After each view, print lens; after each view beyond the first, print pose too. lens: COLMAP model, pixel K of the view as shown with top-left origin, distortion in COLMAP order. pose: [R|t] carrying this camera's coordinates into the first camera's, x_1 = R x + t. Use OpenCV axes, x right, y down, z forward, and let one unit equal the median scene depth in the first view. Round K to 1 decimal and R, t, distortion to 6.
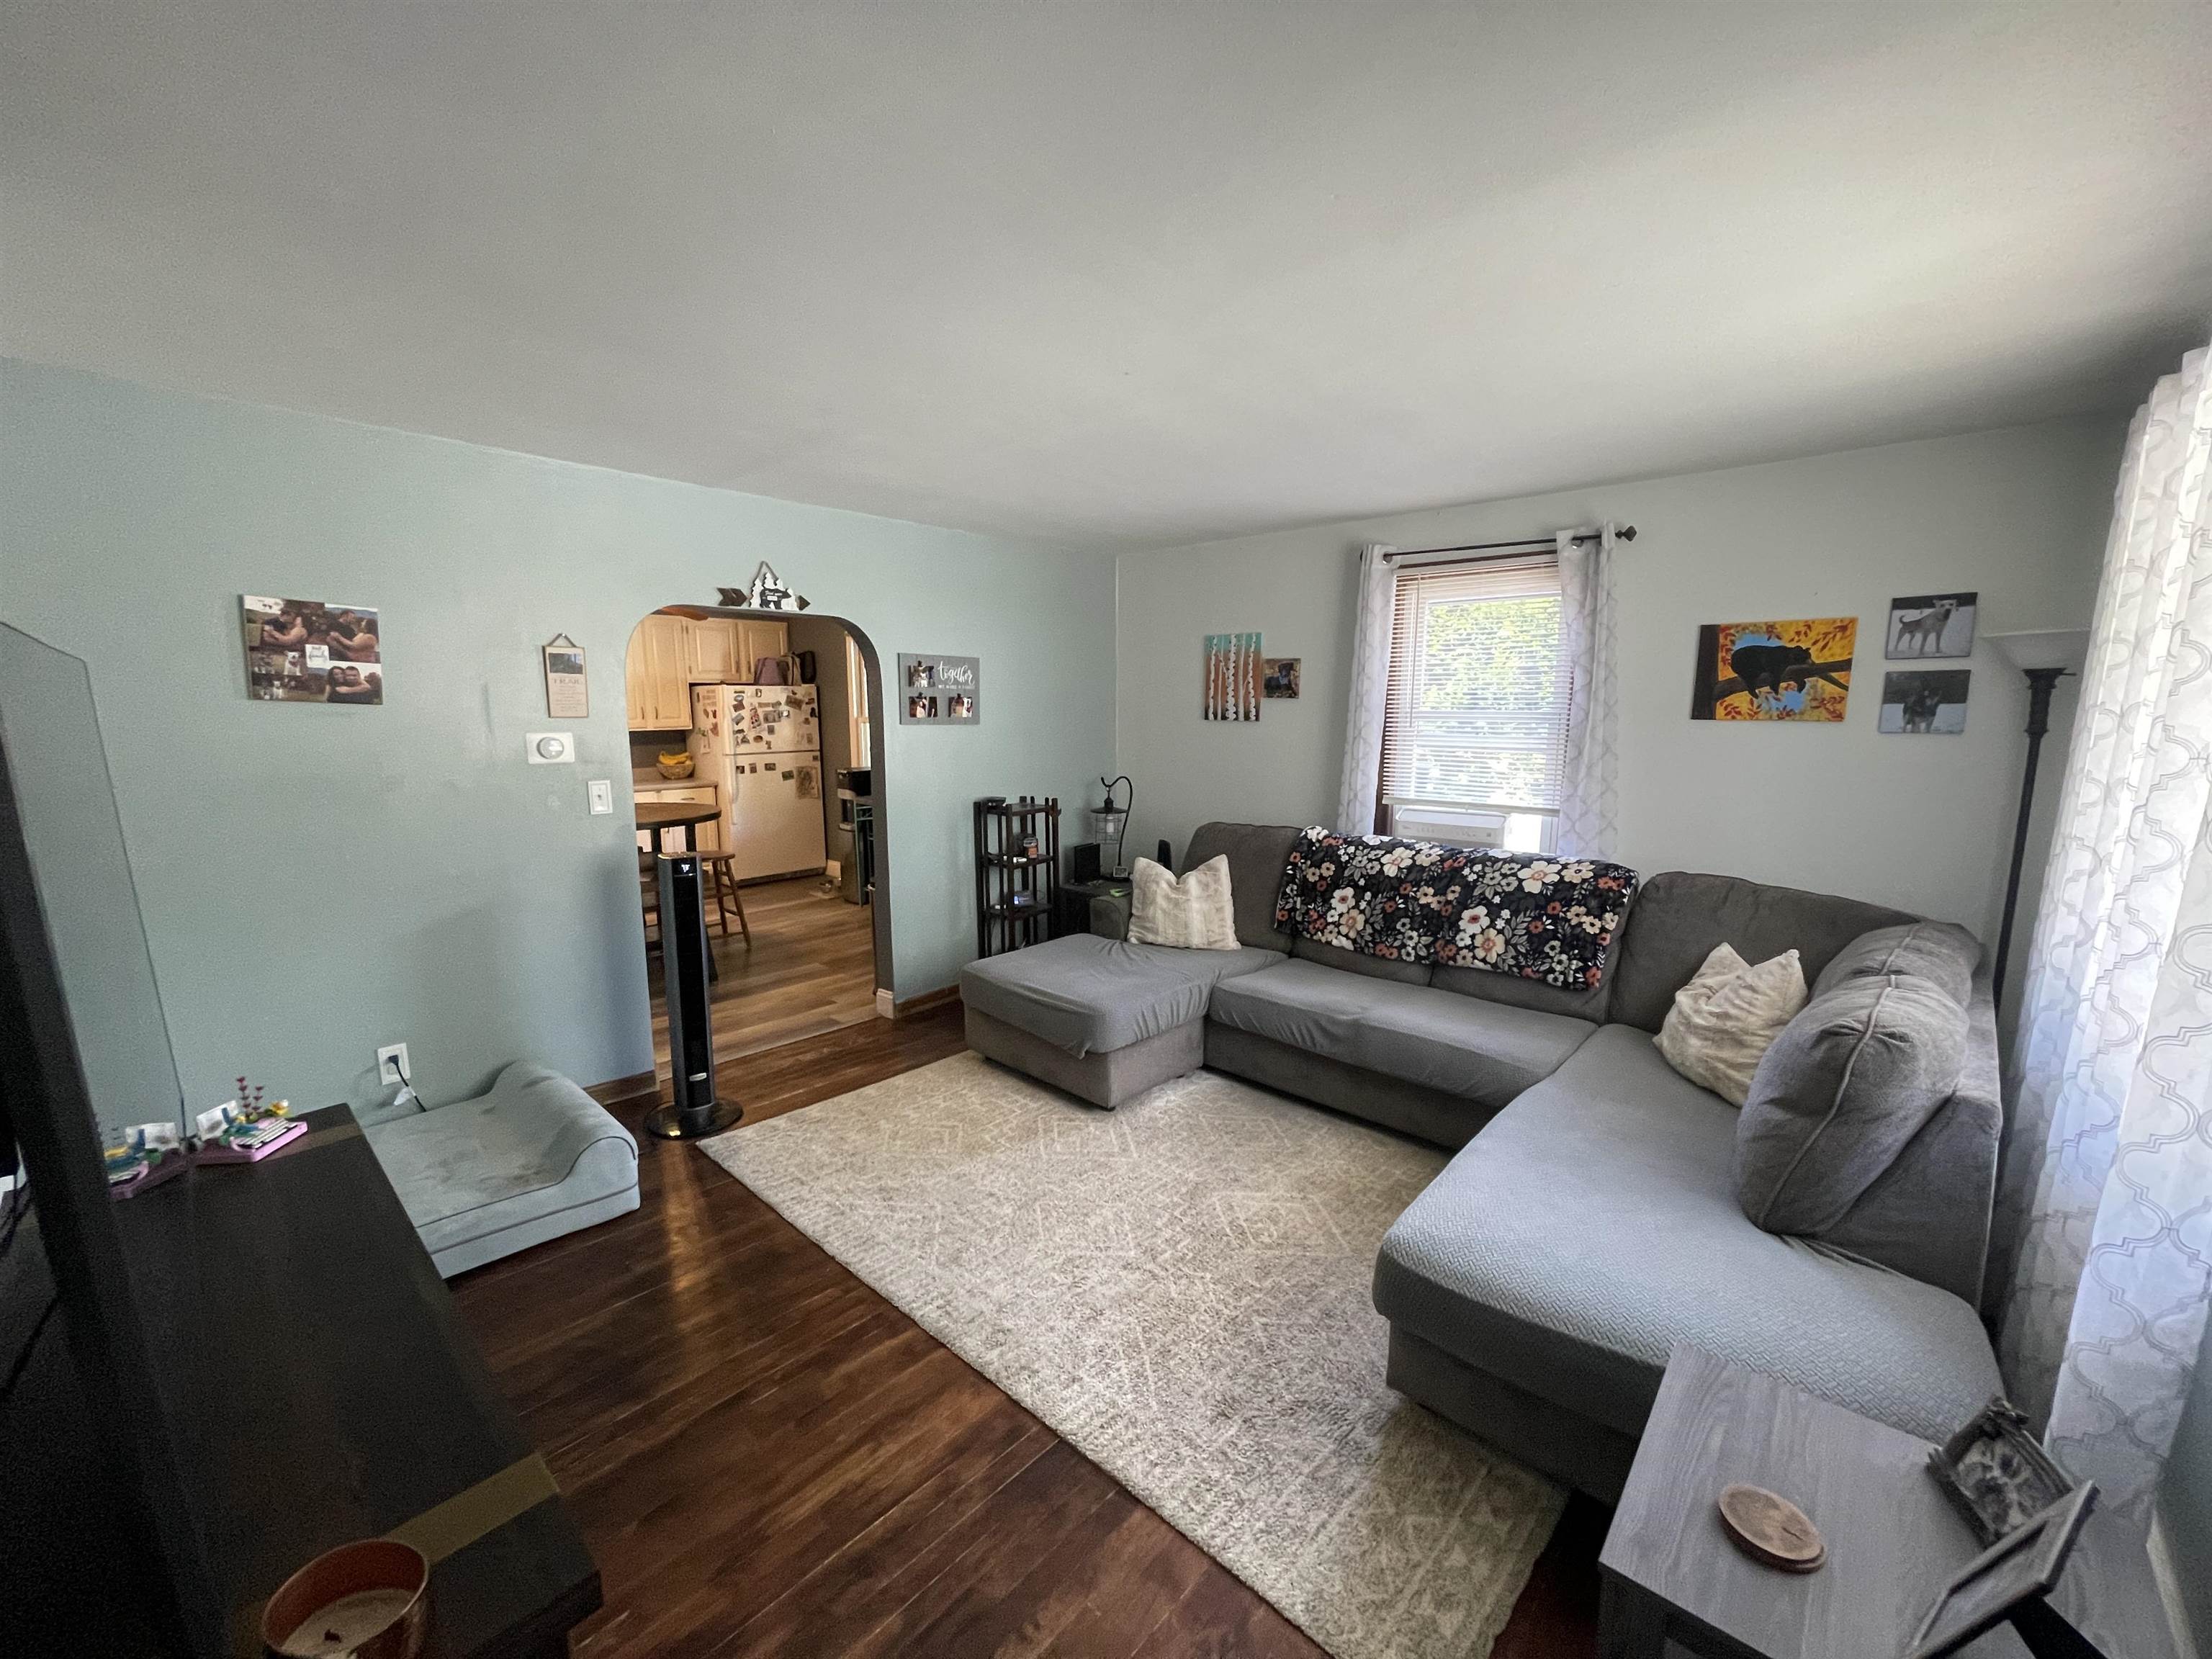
lens RADIAL K [[893.7, 0, 1104.3], [0, 893.7, 841.8], [0, 0, 1]] dist [0.000173, -0.000272]
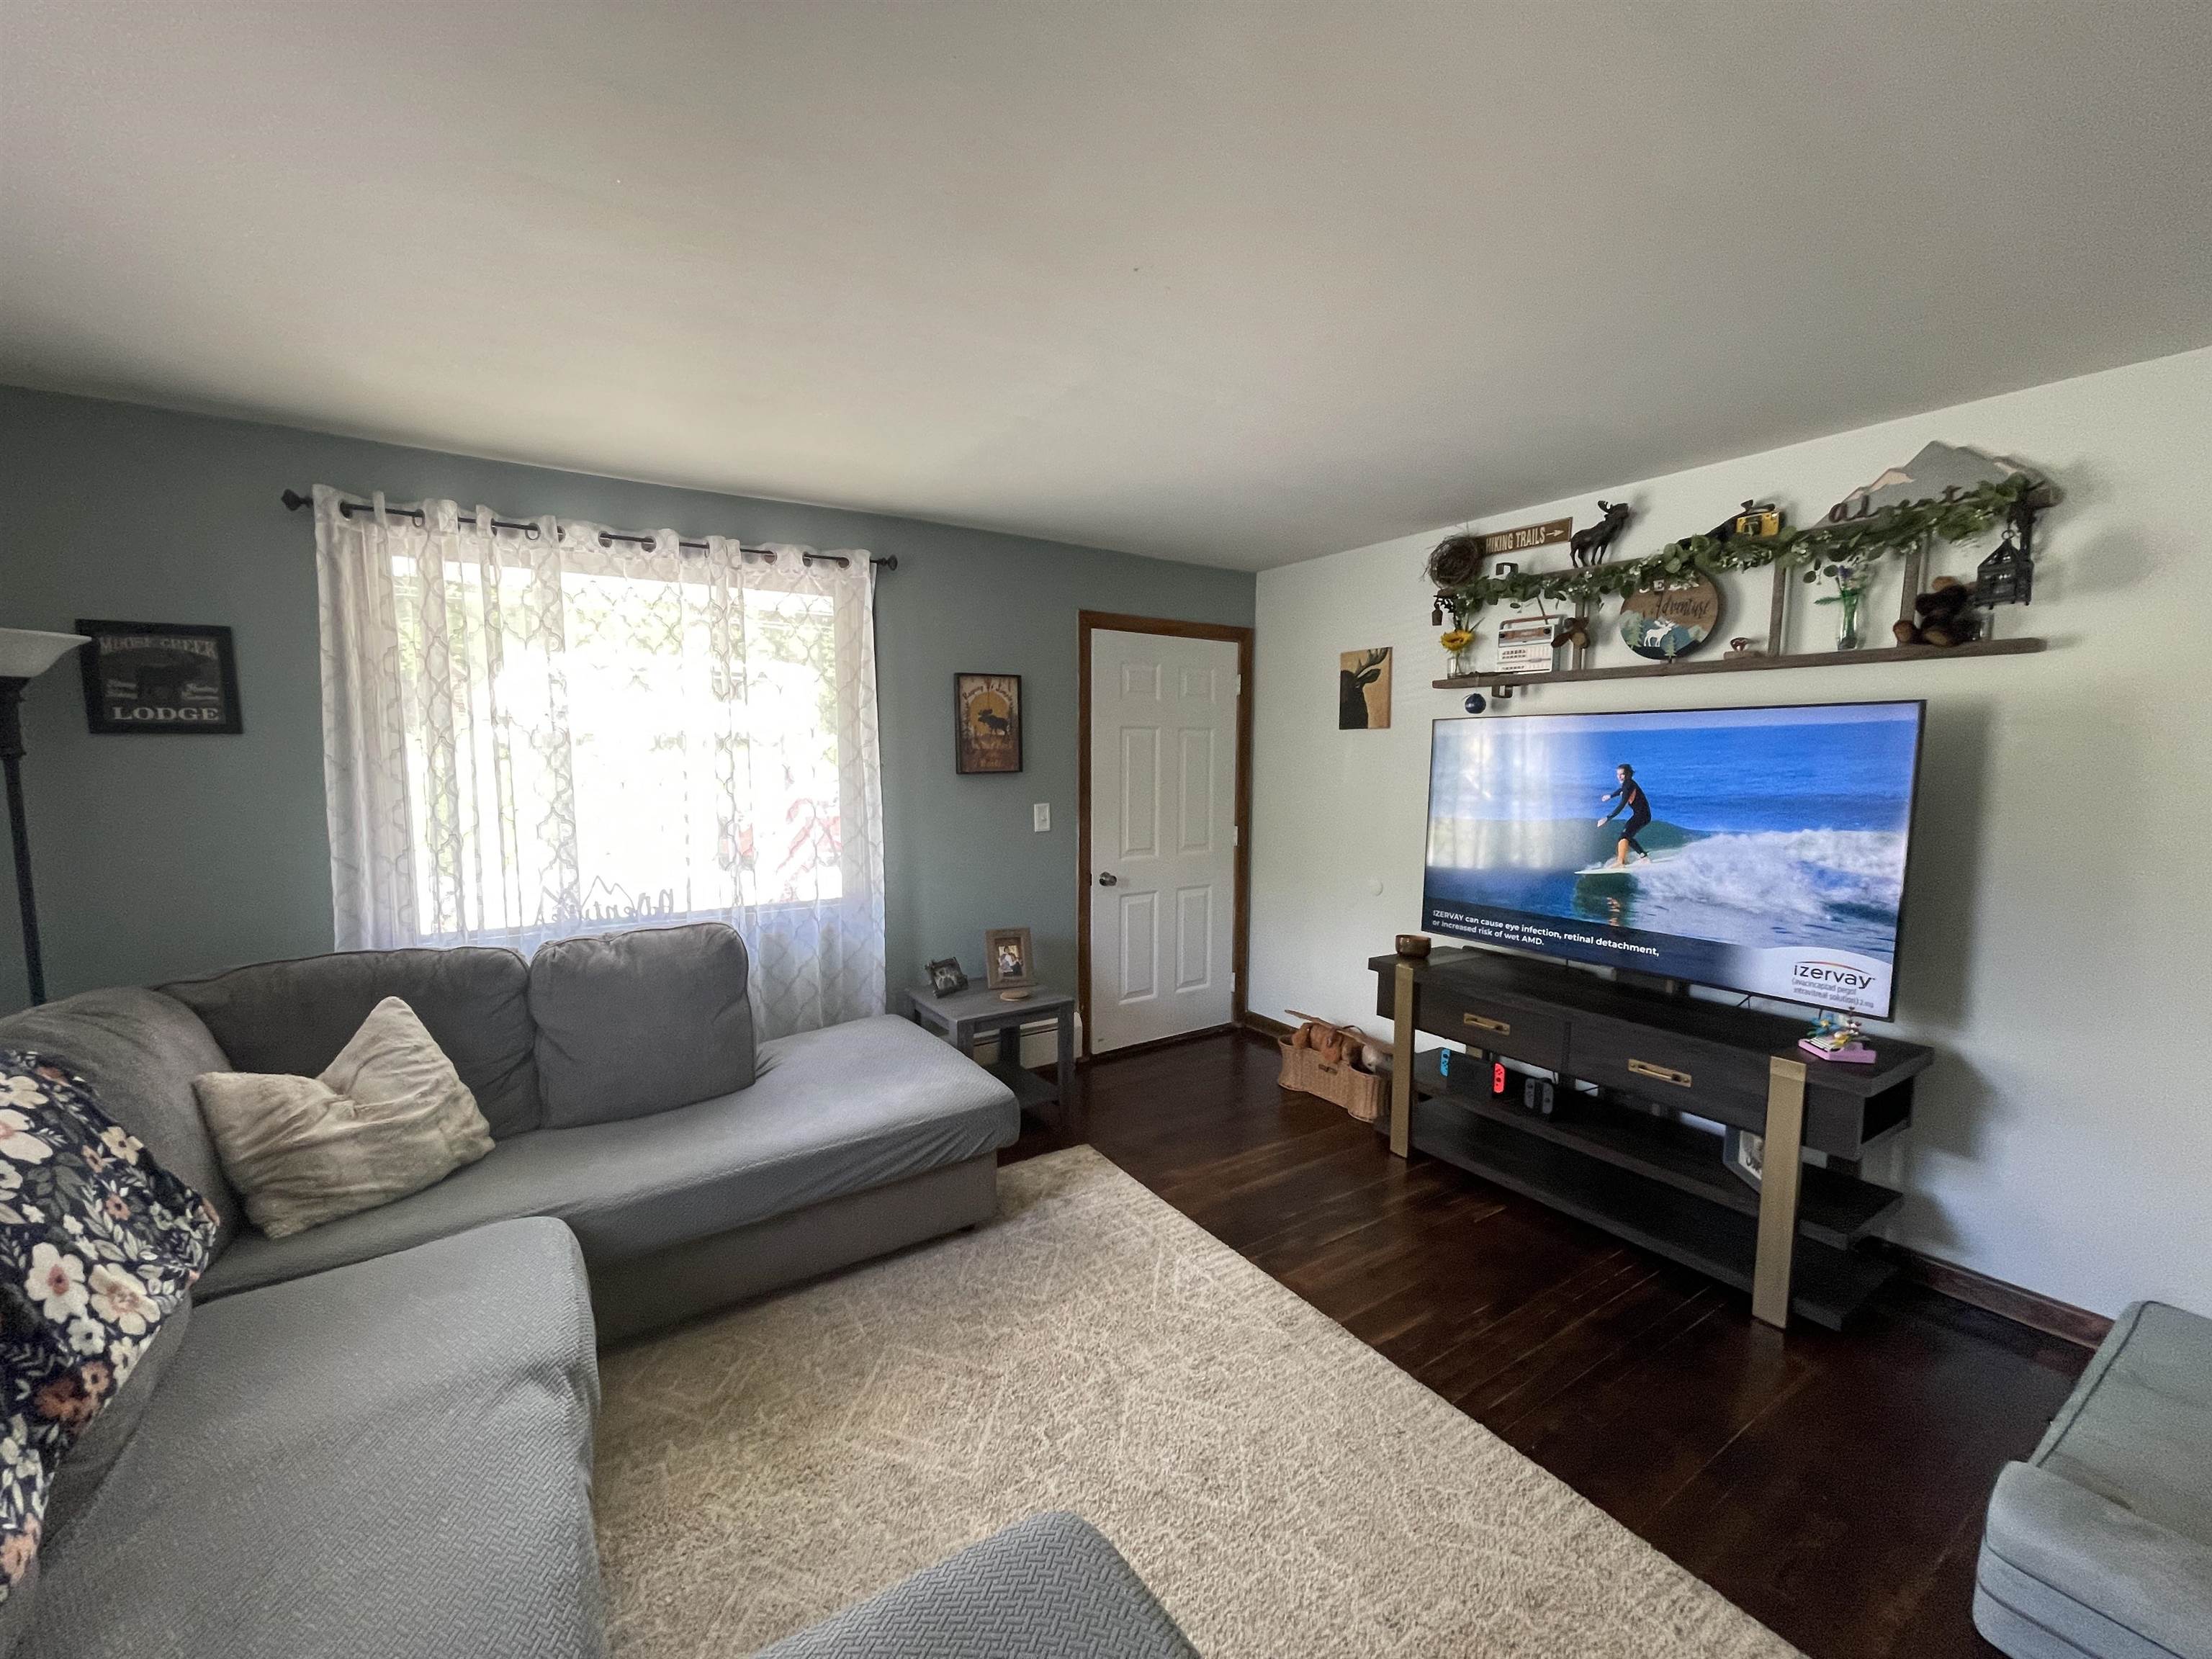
lens RADIAL K [[893.7, 0, 1104.3], [0, 893.7, 841.8], [0, 0, 1]] dist [0.000173, -0.000272]
pose [[-0.972409, -0.025889, 0.231840, -0.086449], [0.033998, 0.967485, 0.250632, -0.163022], [-0.230790, 0.251598, -0.939912, 1.171573]]
